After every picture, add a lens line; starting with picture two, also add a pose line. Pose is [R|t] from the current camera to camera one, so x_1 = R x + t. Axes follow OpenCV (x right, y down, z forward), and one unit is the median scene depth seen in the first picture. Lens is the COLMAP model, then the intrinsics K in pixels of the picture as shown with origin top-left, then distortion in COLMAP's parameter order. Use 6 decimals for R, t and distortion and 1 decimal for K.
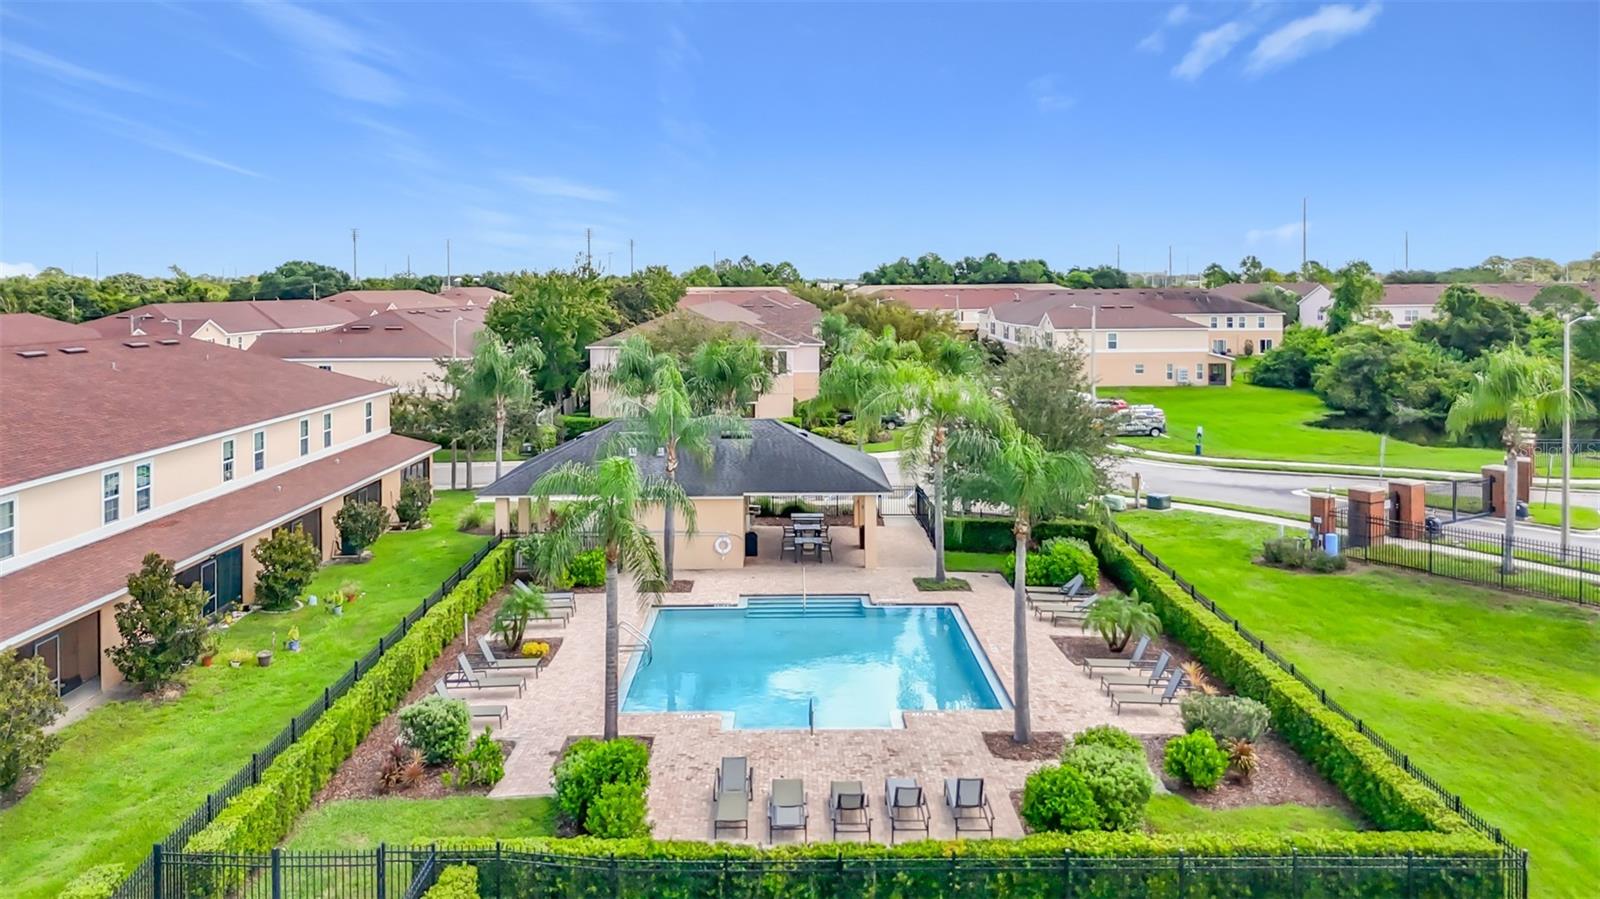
lens RADIAL K [[1226.2, 0, 792.7], [0, 1226.2, 366.7], [0, 0, 1]] dist [0.056406, -0.054001]
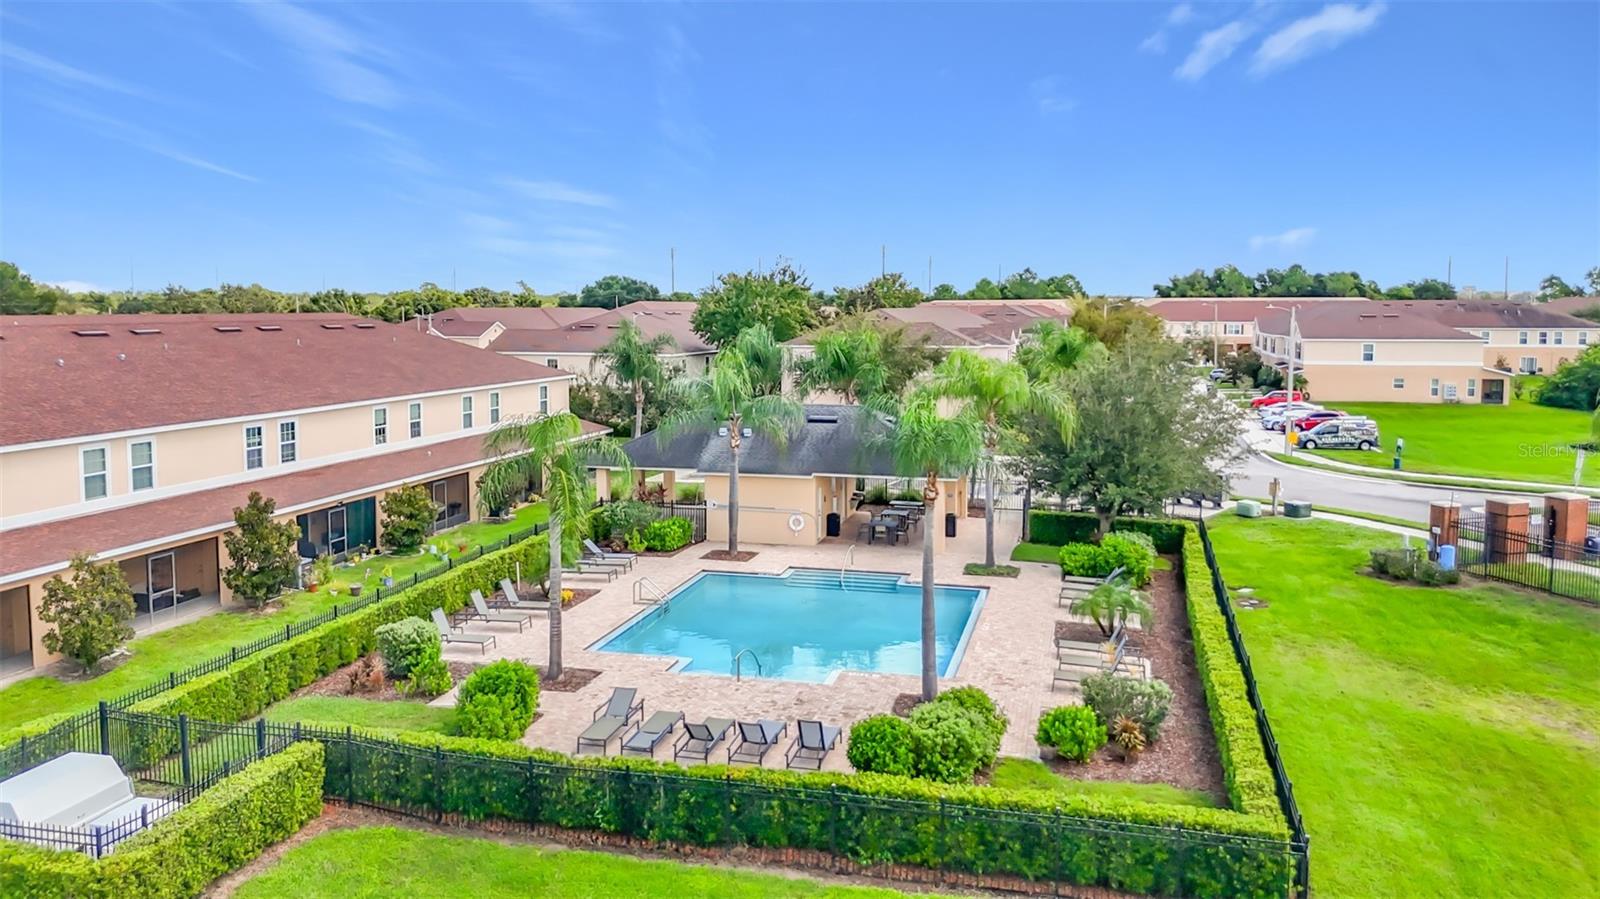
lens RADIAL K [[1205.9, 0, 801.3], [0, 1205.9, 440.3], [0, 0, 1]] dist [0.072263, -0.107001]
pose [[0.967725, 0.034912, -0.249579, 0.200347], [-0.023206, 0.998495, 0.049691, 0.024073], [0.250938, -0.042295, 0.967079, 0.010571]]
